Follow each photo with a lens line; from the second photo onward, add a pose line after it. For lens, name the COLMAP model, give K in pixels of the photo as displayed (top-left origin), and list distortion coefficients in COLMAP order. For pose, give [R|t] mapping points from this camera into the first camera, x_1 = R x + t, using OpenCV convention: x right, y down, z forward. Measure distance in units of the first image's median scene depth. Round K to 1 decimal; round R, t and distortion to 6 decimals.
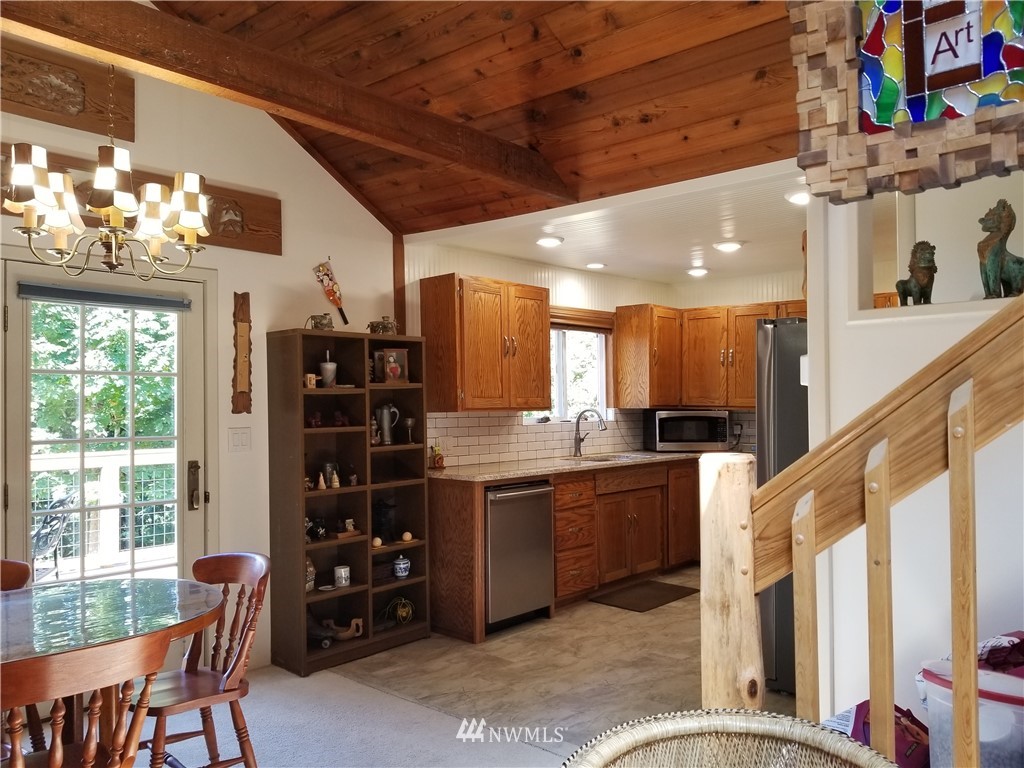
lens RADIAL K [[812.3, 0, 496.3], [0, 812.3, 390.1], [0, 0, 1]] dist [0.127542, -0.193419]
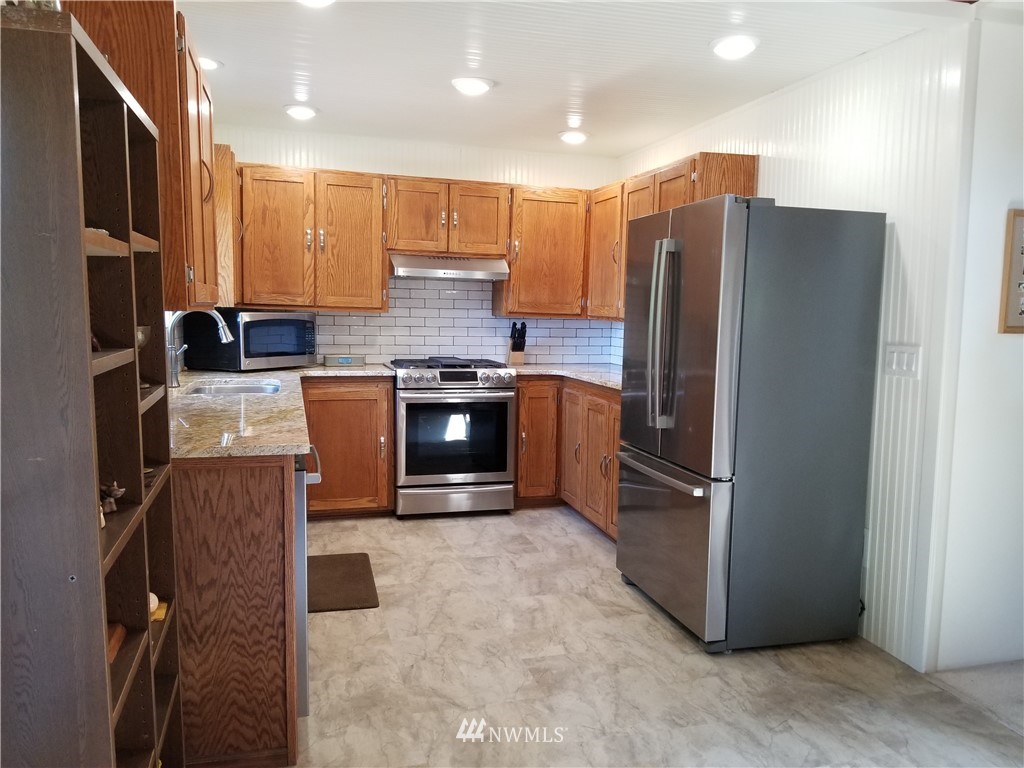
lens RADIAL K [[816.2, 0, 514.7], [0, 816.2, 389.3], [0, 0, 1]] dist [0.103770, -0.197316]
pose [[0.518583, -0.070778, 0.852093, -0.368062], [-0.032362, 0.994229, 0.102279, 0.017289], [-0.854415, -0.080615, 0.513300, 0.616850]]
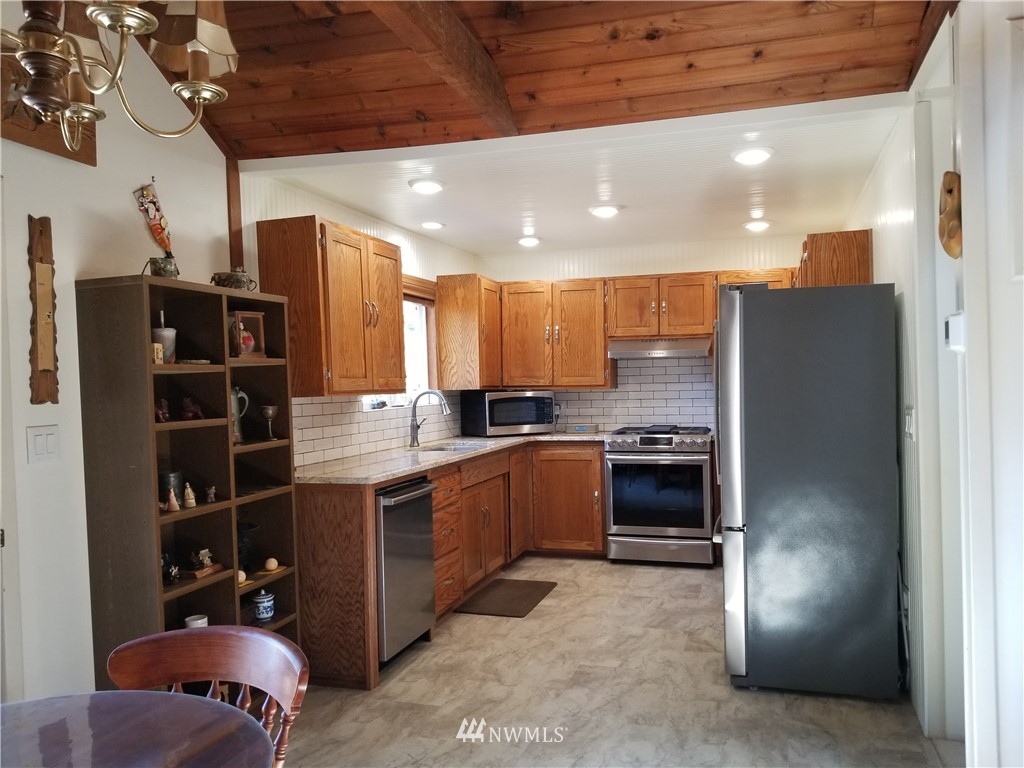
lens RADIAL K [[816.2, 0, 514.7], [0, 816.2, 389.3], [0, 0, 1]] dist [0.103770, -0.197316]
pose [[0.901340, -0.018080, 0.432735, -0.230323], [0.011262, 0.999769, 0.018313, 0.008318], [-0.432967, -0.011632, 0.901335, 0.225099]]
